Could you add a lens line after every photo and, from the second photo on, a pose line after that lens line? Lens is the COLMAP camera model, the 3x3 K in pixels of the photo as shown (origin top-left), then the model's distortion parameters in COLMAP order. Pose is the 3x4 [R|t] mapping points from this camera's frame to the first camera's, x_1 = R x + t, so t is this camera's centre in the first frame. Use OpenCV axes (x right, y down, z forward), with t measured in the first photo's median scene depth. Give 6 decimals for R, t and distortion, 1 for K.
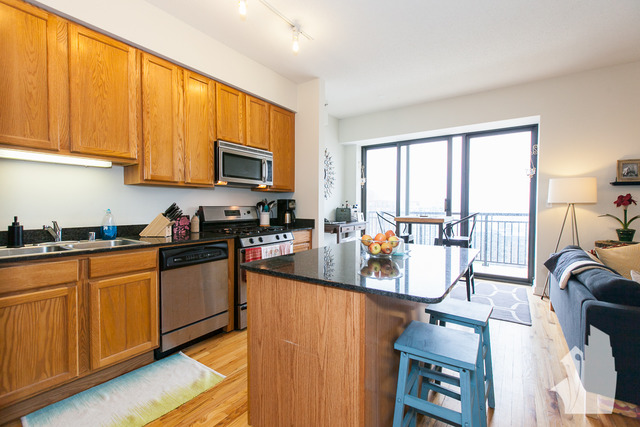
lens RADIAL K [[287.6, 0, 318.1], [0, 287.6, 213.1], [0, 0, 1]] dist [0.000797, -0.000134]
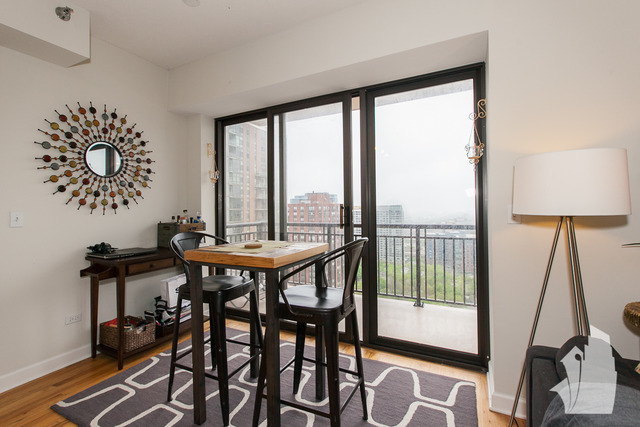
lens RADIAL K [[300.5, 0, 308.9], [0, 300.5, 208.2], [0, 0, 1]] dist [-0.000426, -0.000200]
pose [[0.993219, -0.012997, 0.115531, 0.451844], [0.016771, 0.999355, -0.031749, -0.037717], [-0.115044, 0.033471, 0.992796, 0.599082]]
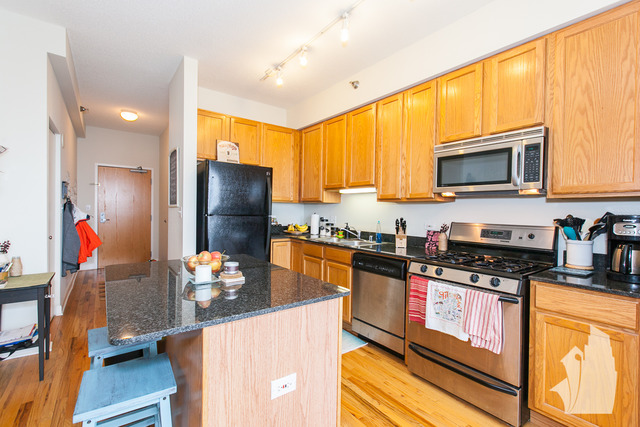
lens RADIAL K [[287.6, 0, 318.1], [0, 287.6, 213.1], [0, 0, 1]] dist [0.000797, -0.000134]
pose [[-0.320482, 0.004677, -0.947243, 0.479472], [-0.038478, 0.999098, 0.017952, -0.045254], [0.946473, 0.042201, -0.320013, 0.790367]]
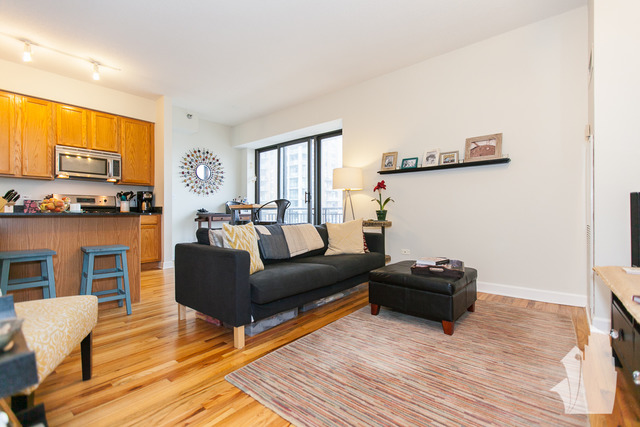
lens RADIAL K [[287.6, 0, 318.1], [0, 287.6, 213.1], [0, 0, 1]] dist [0.000797, -0.000134]
pose [[0.995421, -0.004894, -0.095462, 0.857556], [0.002250, 0.999611, -0.027786, 0.093890], [0.095561, 0.027444, 0.995045, -0.201074]]
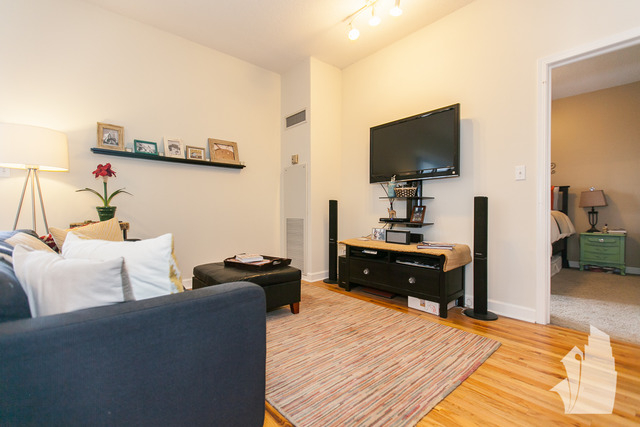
lens RADIAL K [[287.6, 0, 318.1], [0, 287.6, 213.1], [0, 0, 1]] dist [0.000797, -0.000134]
pose [[0.241422, -0.010369, 0.970365, 0.390589], [0.025716, 0.999660, 0.004284, 0.081384], [-0.970079, 0.023920, 0.241607, 0.203073]]
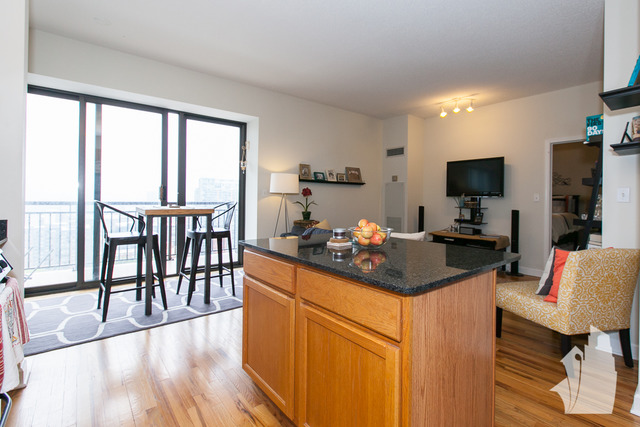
lens RADIAL K [[306.0, 0, 342.8], [0, 306.0, 197.3], [0, 0, 1]] dist [-0.002318, -0.000233]
pose [[0.250533, 0.001459, 0.968107, -0.376675], [0.011871, 0.999919, -0.004578, -0.006998], [-0.968035, 0.012639, 0.250495, 0.397337]]
